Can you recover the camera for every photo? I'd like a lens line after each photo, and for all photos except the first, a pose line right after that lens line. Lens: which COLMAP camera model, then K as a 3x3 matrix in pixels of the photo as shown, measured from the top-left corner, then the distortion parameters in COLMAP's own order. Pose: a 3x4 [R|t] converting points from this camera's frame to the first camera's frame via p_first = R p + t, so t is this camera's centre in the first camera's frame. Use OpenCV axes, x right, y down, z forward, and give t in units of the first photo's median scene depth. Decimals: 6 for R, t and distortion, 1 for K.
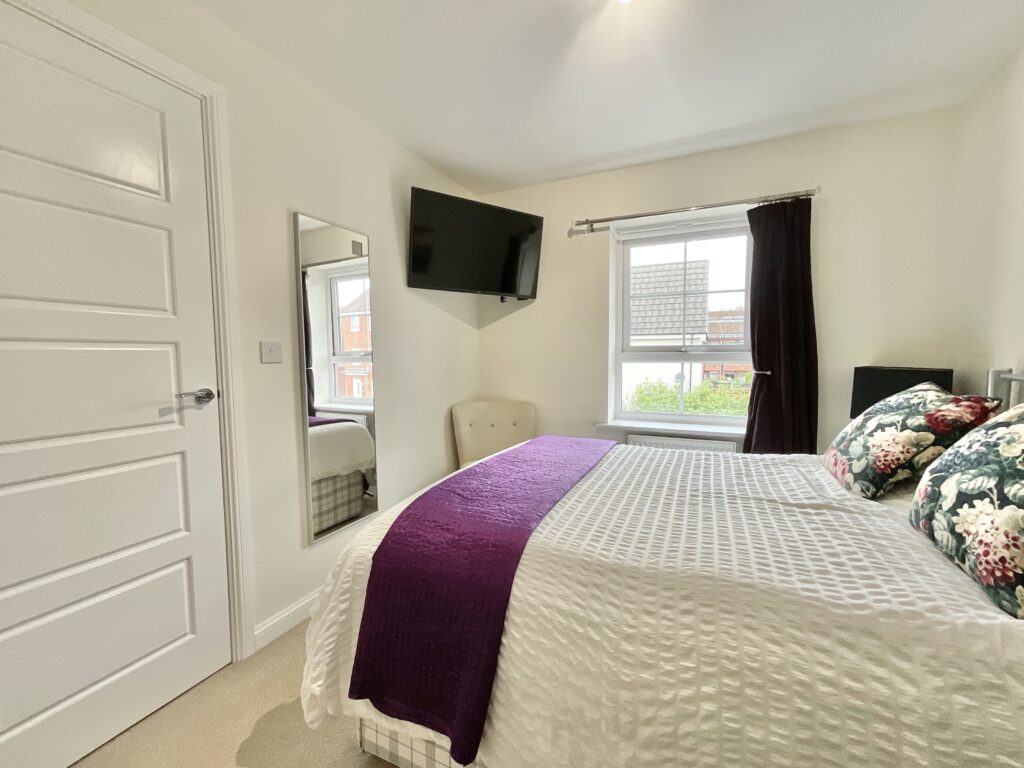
lens RADIAL K [[413.3, 0, 508.6], [0, 413.3, 385.4], [0, 0, 1]] dist [-0.007605, 0.000166]
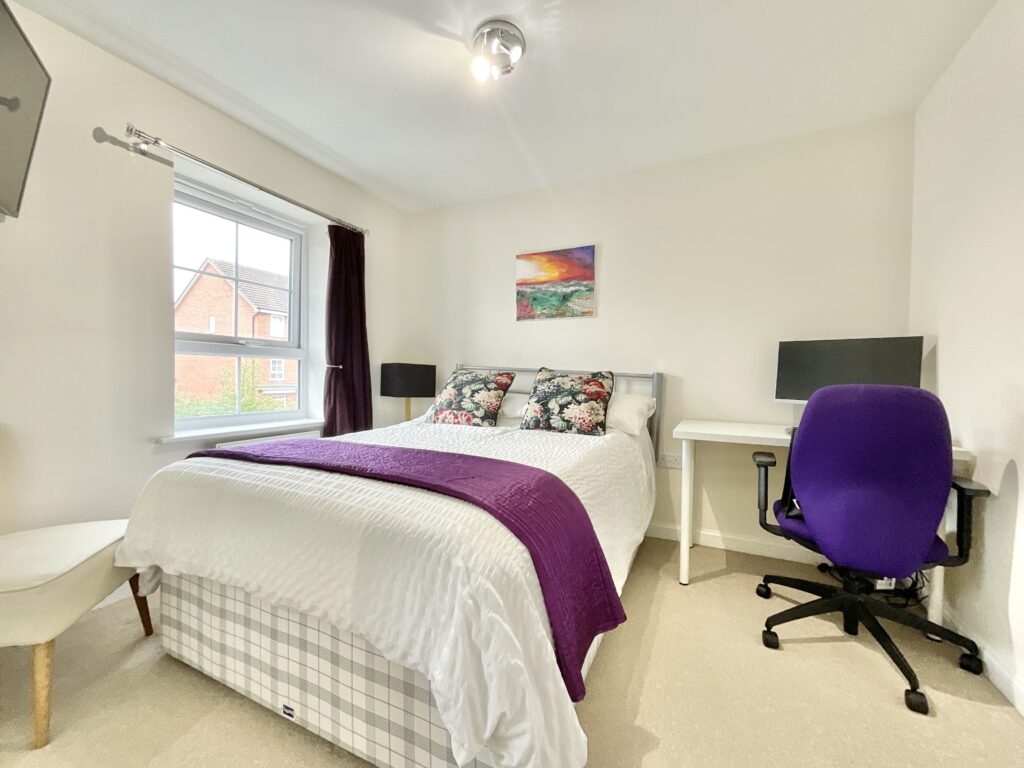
lens RADIAL K [[413.3, 0, 508.5], [0, 413.3, 378.7], [0, 0, 1]] dist [-0.007605, 0.000166]
pose [[-0.011725, -0.007107, 0.999906, -0.602457], [0.060990, 0.998108, 0.007809, 0.025739], [-0.998070, 0.061075, -0.011270, 0.562168]]
